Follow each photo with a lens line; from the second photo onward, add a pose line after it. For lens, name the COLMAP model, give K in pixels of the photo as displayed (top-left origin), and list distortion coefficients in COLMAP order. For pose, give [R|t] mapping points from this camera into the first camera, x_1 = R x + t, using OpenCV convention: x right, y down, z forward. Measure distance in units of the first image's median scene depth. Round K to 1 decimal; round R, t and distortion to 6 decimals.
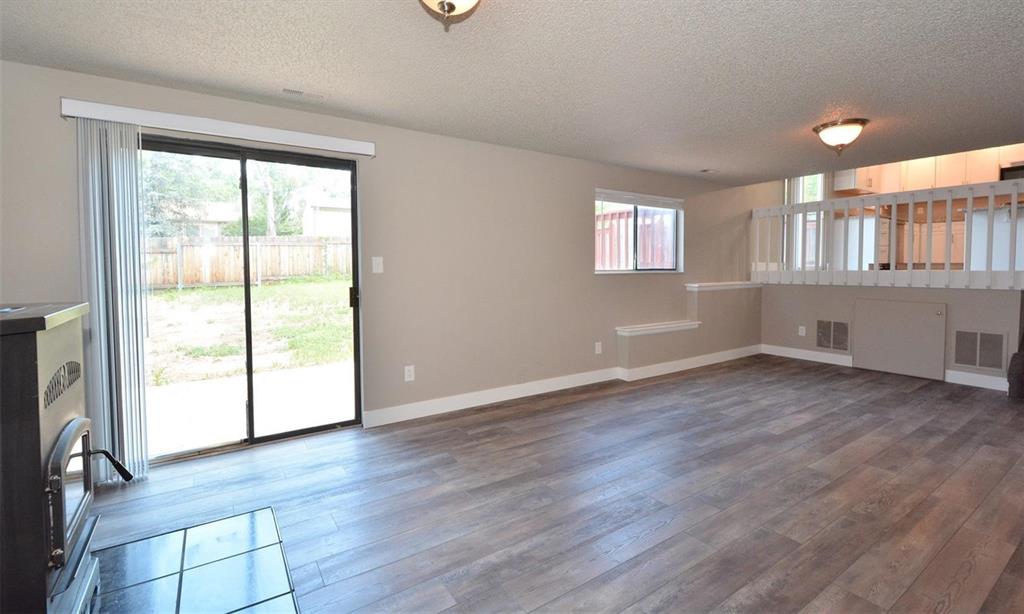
lens RADIAL K [[452.6, 0, 505.6], [0, 452.6, 285.9], [0, 0, 1]] dist [-0.004469, -0.000894]
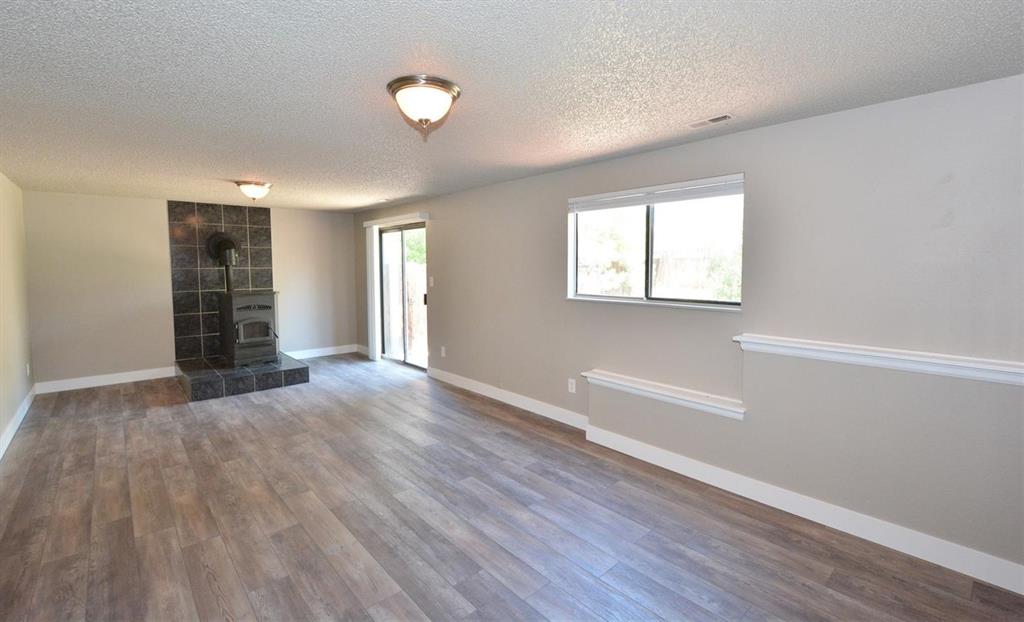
lens RADIAL K [[450.2, 0, 508.2], [0, 450.2, 291.9], [0, 0, 1]] dist [-0.003374, -0.000269]
pose [[0.142691, 0.061785, -0.987837, 1.495892], [-0.040916, 0.997565, 0.056483, -0.121301], [0.988921, 0.032358, 0.144871, 1.105361]]
